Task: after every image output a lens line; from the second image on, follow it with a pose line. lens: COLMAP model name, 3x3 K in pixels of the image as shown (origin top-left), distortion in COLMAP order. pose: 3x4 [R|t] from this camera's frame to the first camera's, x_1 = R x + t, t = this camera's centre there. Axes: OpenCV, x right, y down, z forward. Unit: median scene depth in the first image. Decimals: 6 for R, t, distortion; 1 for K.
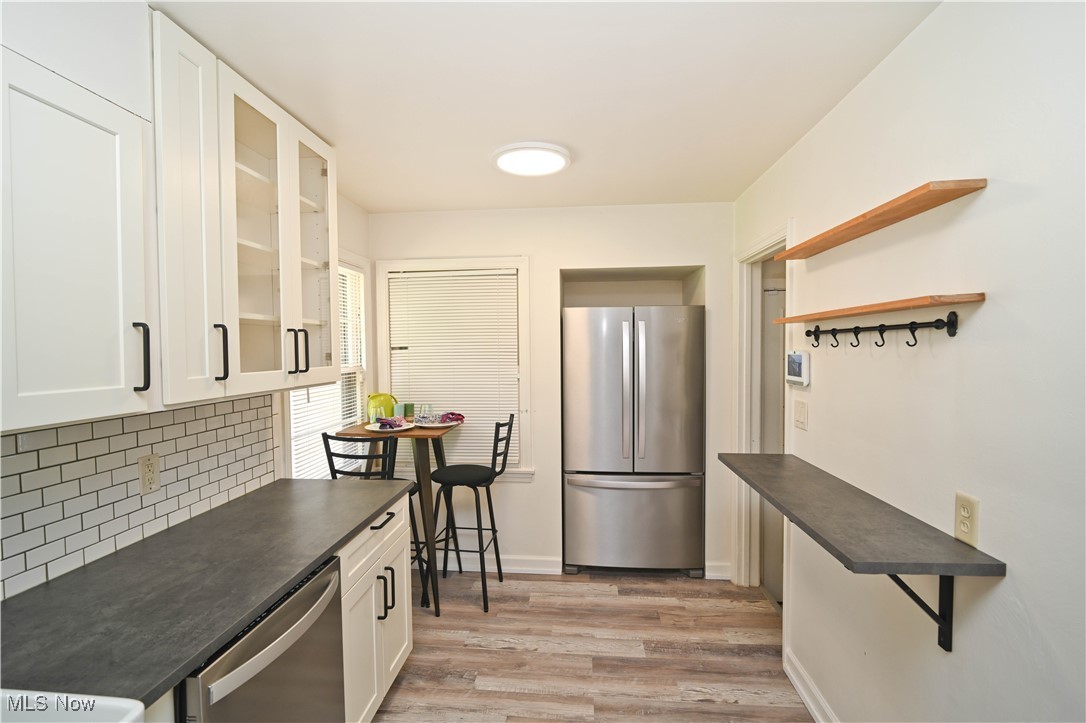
lens RADIAL K [[504.5, 0, 541.7], [0, 504.5, 360.3], [0, 0, 1]] dist [-0.006108, -0.001748]
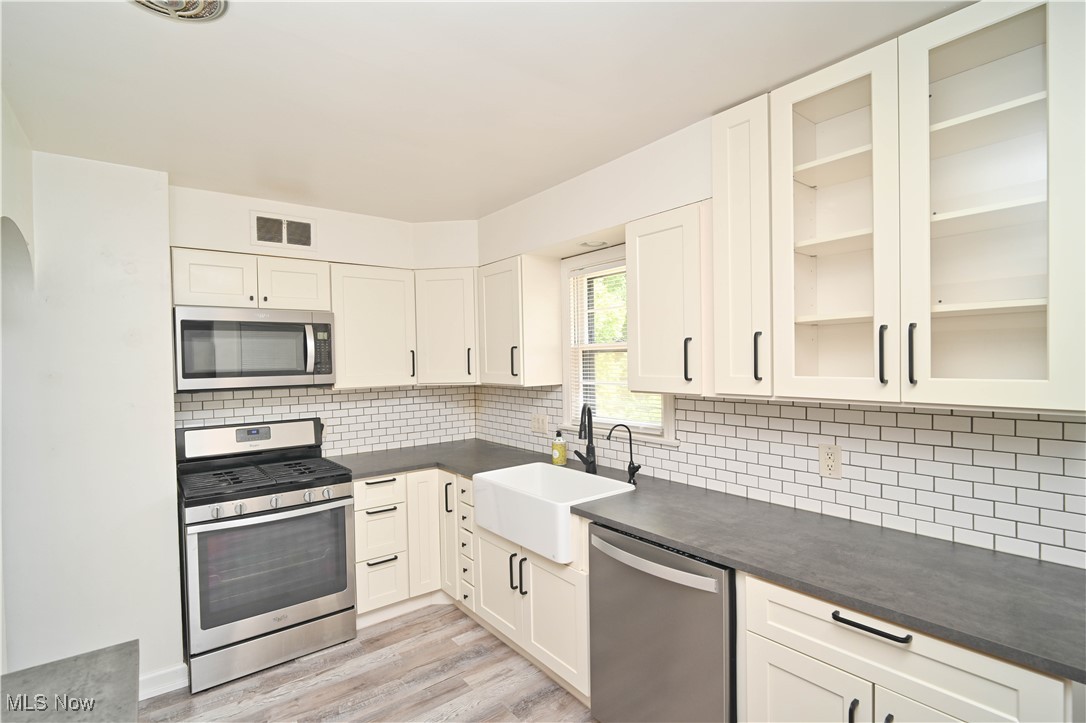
lens RADIAL K [[504.5, 0, 541.7], [0, 504.5, 360.3], [0, 0, 1]] dist [-0.006108, -0.001748]
pose [[-0.730495, 0.024152, -0.682491, 0.272404], [0.006486, 0.999575, 0.028431, -0.022619], [0.682887, 0.016342, -0.730341, 0.799508]]
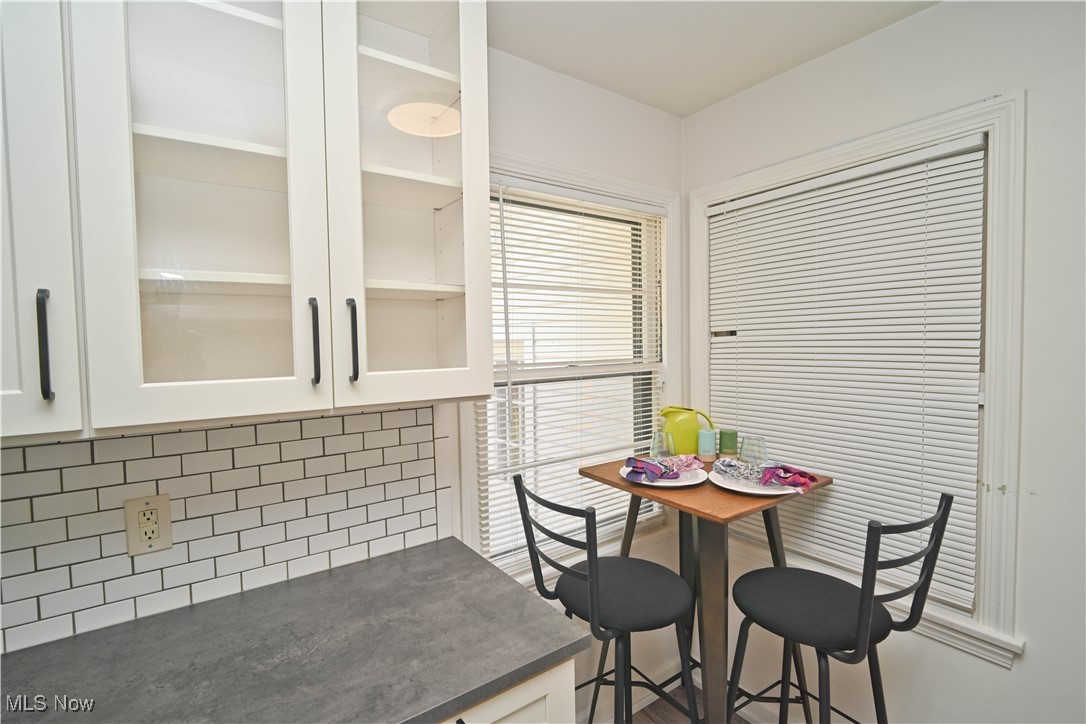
lens RADIAL K [[504.5, 0, 541.7], [0, 504.5, 360.8], [0, 0, 1]] dist [-0.006108, -0.001748]
pose [[0.648186, 0.029350, -0.760917, 0.037104], [-0.008814, 0.999479, 0.031044, -0.010514], [0.761431, -0.013415, 0.648107, 0.556526]]
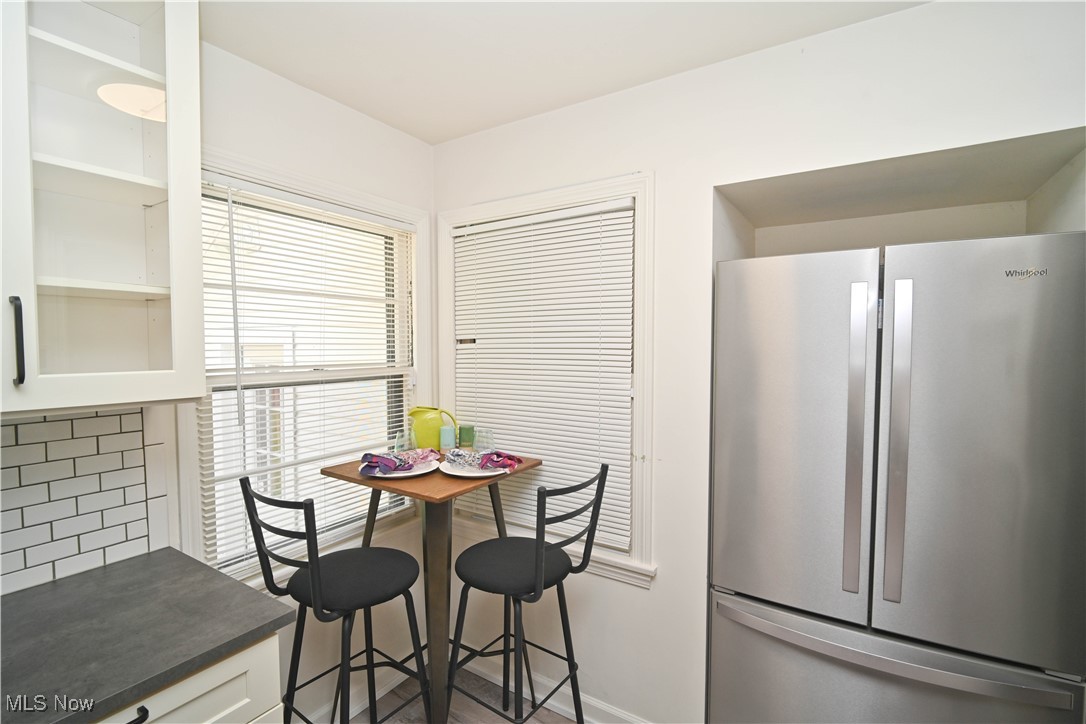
lens RADIAL K [[503.2, 0, 538.3], [0, 503.2, 364.1], [0, 0, 1]] dist [-0.002596, -0.005066]
pose [[0.886058, 0.027308, -0.462769, 0.139280], [-0.020497, 0.999595, 0.019741, -0.010547], [0.463120, -0.008006, 0.886259, 0.552243]]
